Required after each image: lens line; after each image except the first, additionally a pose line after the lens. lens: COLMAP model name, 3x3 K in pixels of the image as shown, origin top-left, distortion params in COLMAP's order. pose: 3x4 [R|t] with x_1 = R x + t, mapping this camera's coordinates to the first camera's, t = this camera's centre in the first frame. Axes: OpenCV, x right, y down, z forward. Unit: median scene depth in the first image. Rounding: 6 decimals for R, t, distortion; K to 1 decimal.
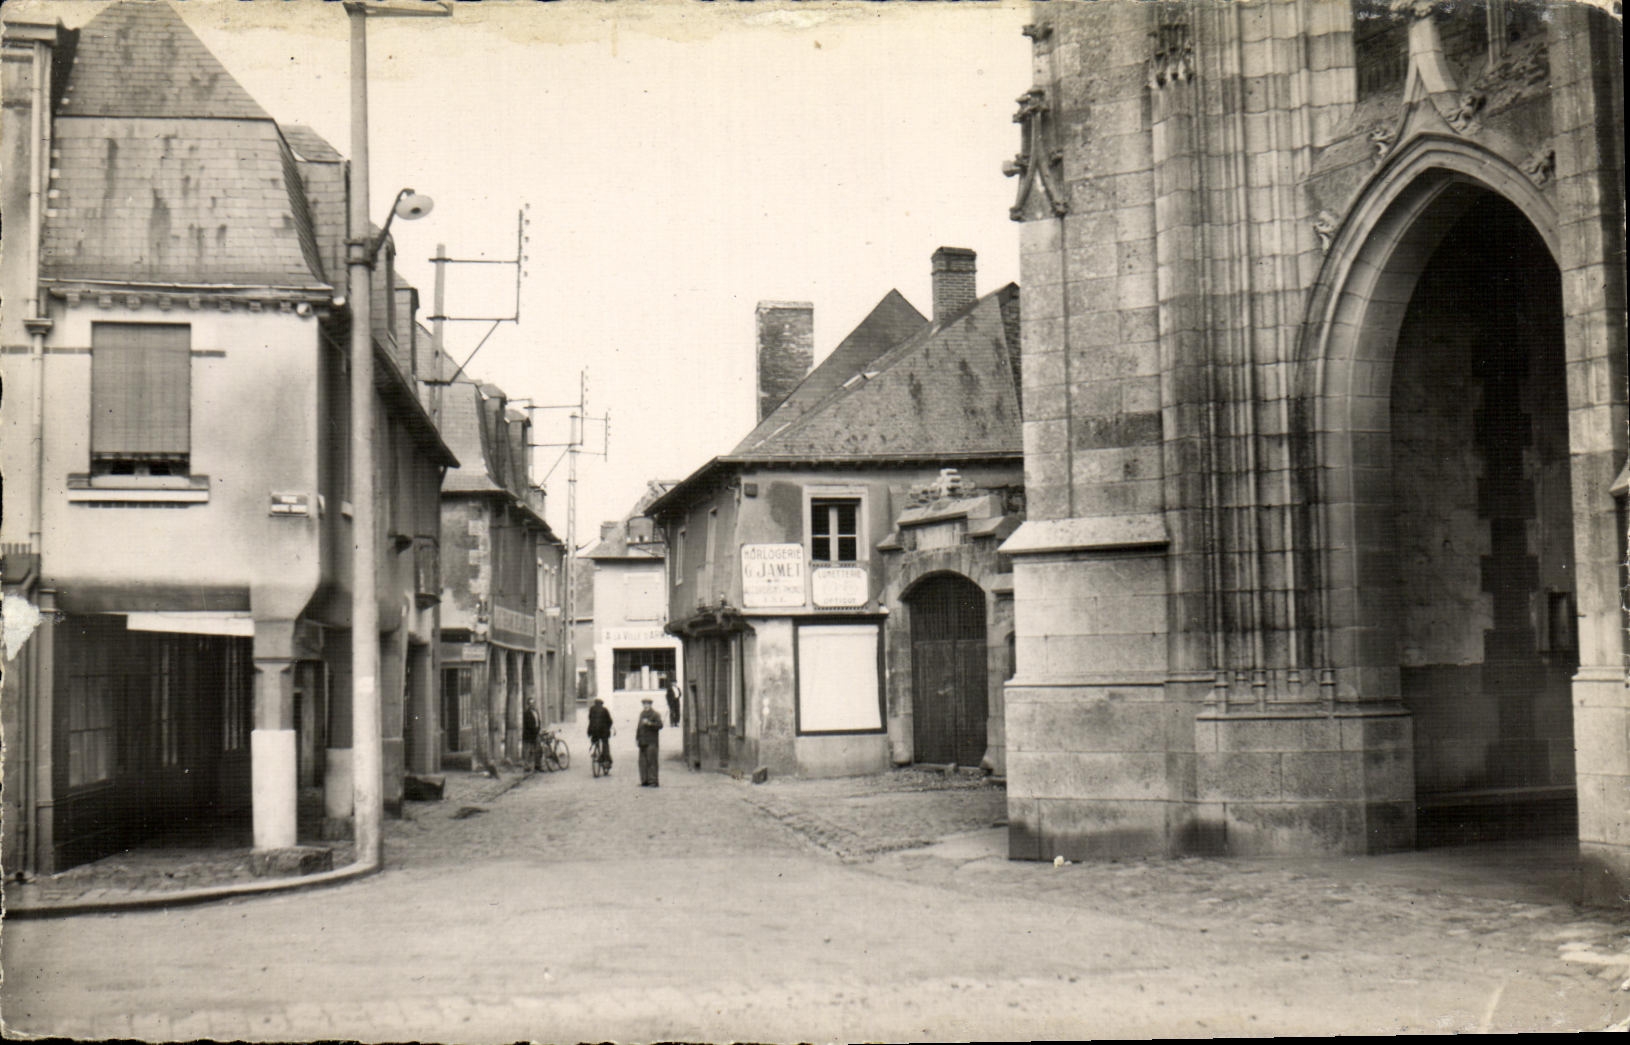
lens RADIAL K [[1979.5, 0, 832.0], [0, 1979.5, 519.5], [0, 0, 1]] dist [-0.003007, -0.038675]
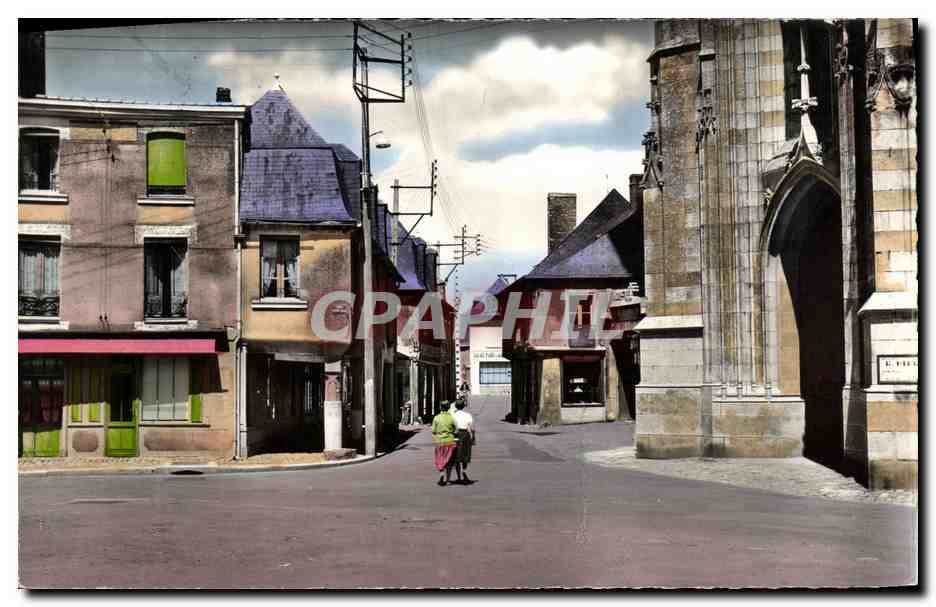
lens RADIAL K [[2053.1, 0, 468.0], [0, 2053.1, 303.5], [0, 0, 1]] dist [-0.003588, 0.049112]
pose [[0.990650, 0.007012, -0.136245, 0.215895], [0.000731, 0.998391, 0.056701, -0.150417], [0.136424, -0.056271, 0.989051, -1.408494]]
